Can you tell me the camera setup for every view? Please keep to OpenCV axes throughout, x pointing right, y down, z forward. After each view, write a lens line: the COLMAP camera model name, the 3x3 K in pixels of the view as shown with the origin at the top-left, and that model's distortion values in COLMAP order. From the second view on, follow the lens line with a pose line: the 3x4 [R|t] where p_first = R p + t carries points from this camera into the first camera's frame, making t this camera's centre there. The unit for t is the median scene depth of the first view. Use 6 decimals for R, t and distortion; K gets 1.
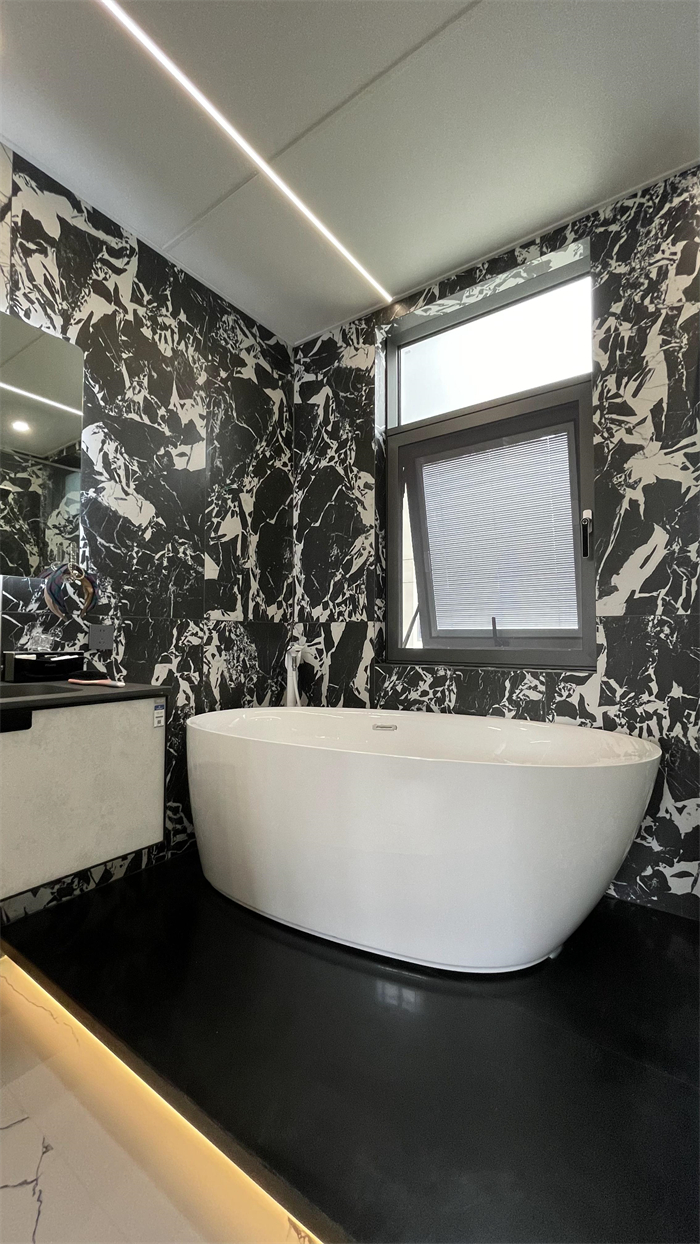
lens RADIAL K [[498.1, 0, 353.2], [0, 498.1, 621.3], [0, 0, 1]] dist [-0.001479, -0.000018]
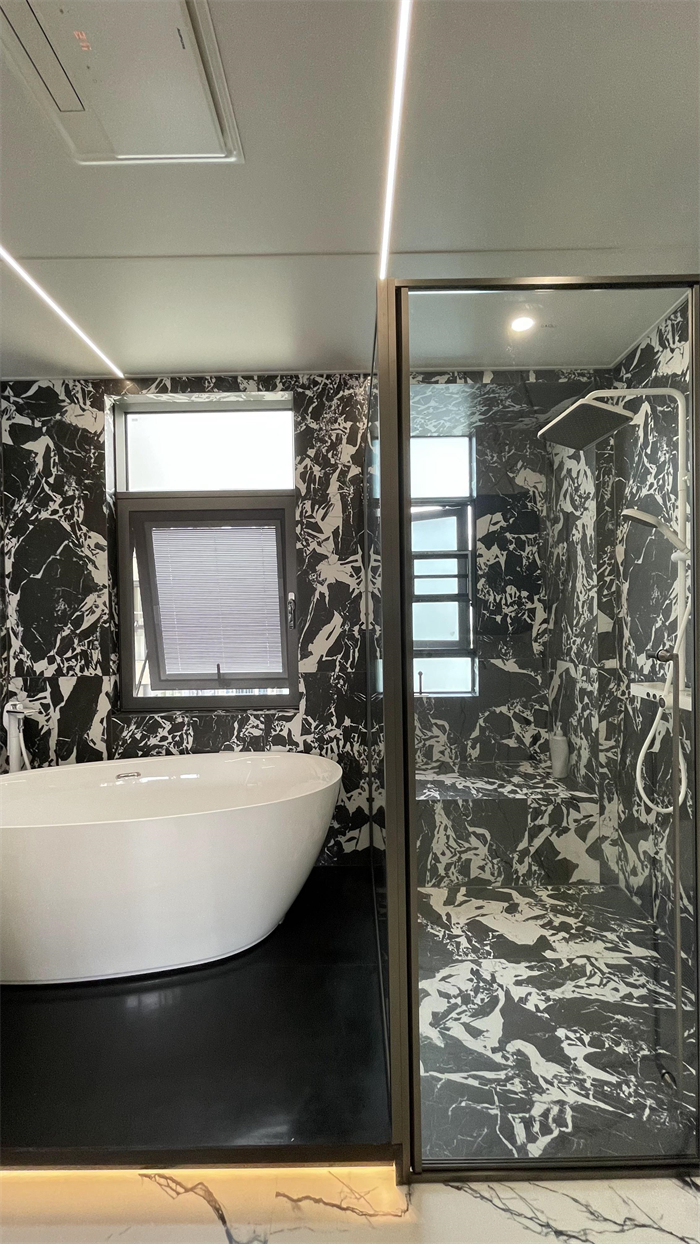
lens RADIAL K [[498.1, 0, 350.5], [0, 498.1, 622.6], [0, 0, 1]] dist [-0.001479, -0.000018]
pose [[0.816649, -0.023521, 0.576656, -0.163597], [0.000624, 0.999205, 0.039874, -0.171336], [-0.577135, -0.032203, 0.816014, -0.183673]]
